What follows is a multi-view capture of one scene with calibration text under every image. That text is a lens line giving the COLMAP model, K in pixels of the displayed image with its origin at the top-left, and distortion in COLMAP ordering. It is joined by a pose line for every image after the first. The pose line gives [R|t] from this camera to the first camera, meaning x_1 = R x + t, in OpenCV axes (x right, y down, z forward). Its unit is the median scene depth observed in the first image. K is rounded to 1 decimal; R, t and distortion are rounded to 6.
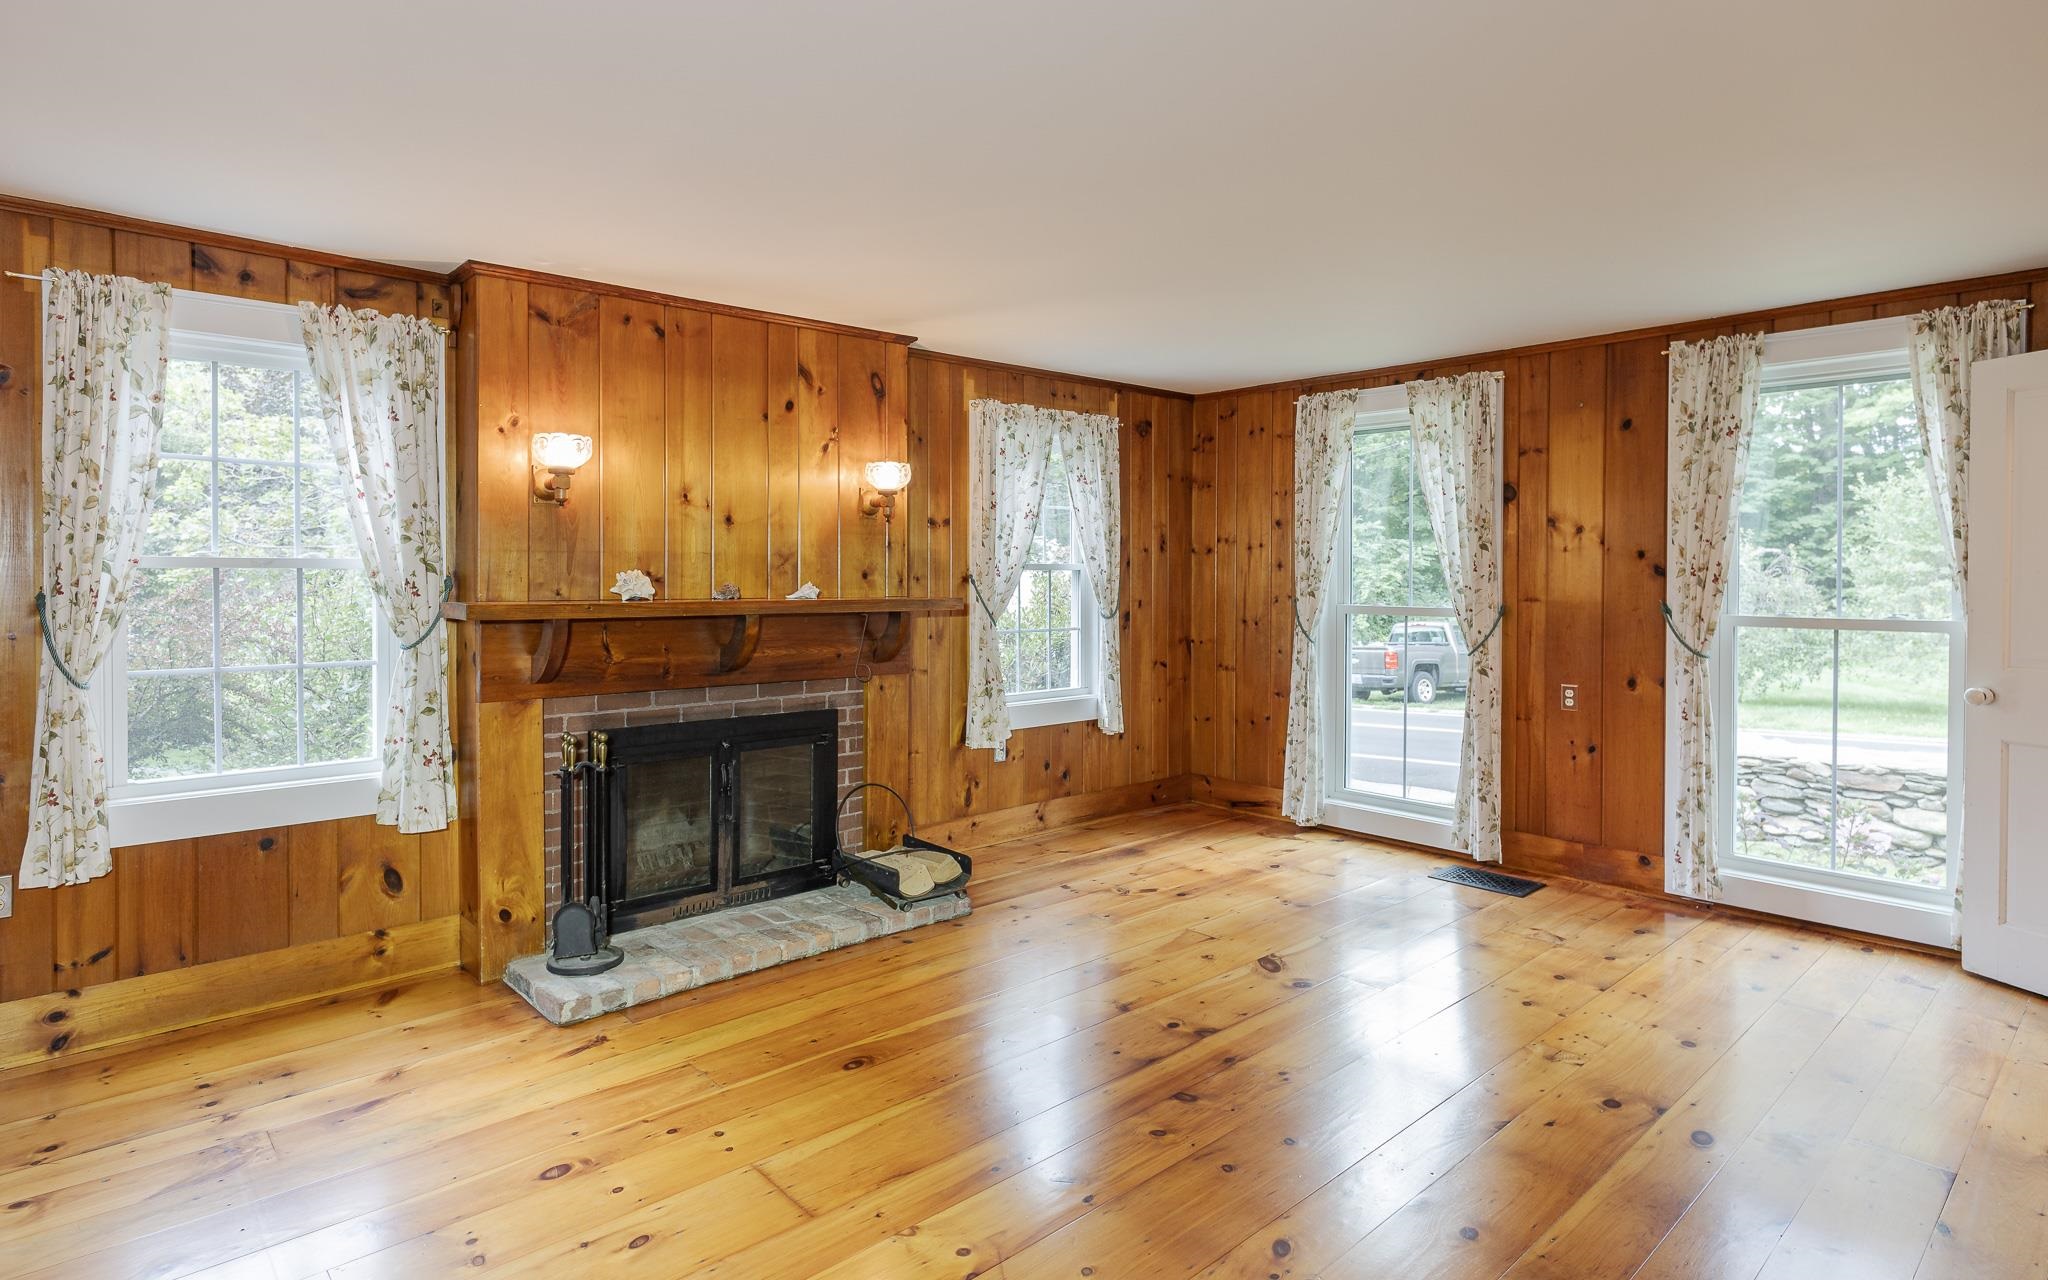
lens RADIAL K [[1111.1, 0, 1027.0], [0, 1111.1, 600.8], [0, 0, 1]] dist [0.001298, -0.000520]
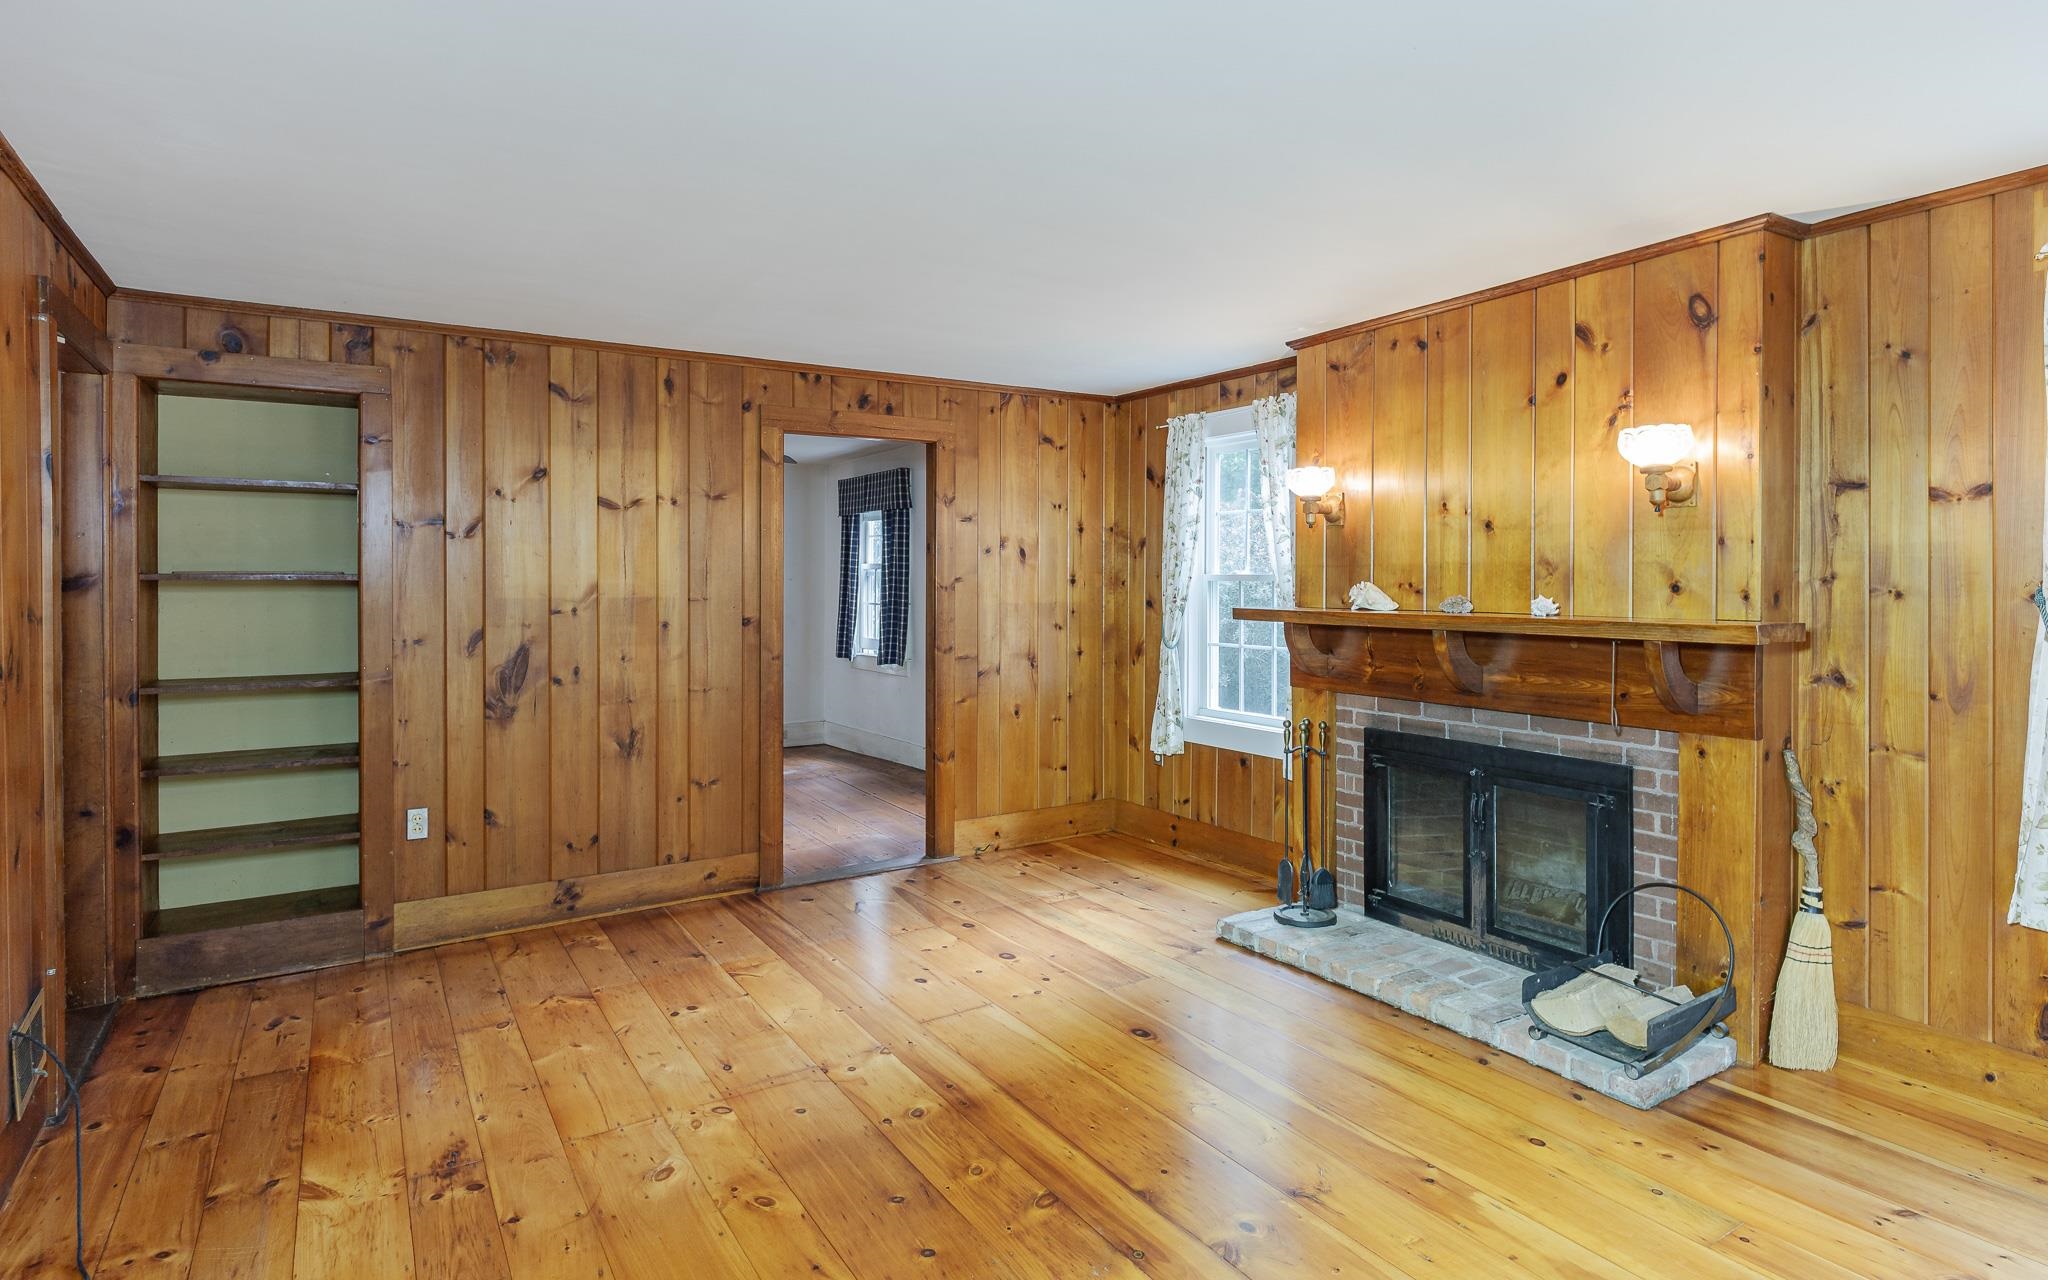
lens RADIAL K [[1111.1, 0, 1027.0], [0, 1111.1, 600.8], [0, 0, 1]] dist [0.001298, -0.000520]
pose [[-0.206701, 0.015360, -0.978284, 0.698274], [-0.023102, 0.999521, 0.020575, -0.021797], [0.978131, 0.026853, -0.206247, 0.825427]]
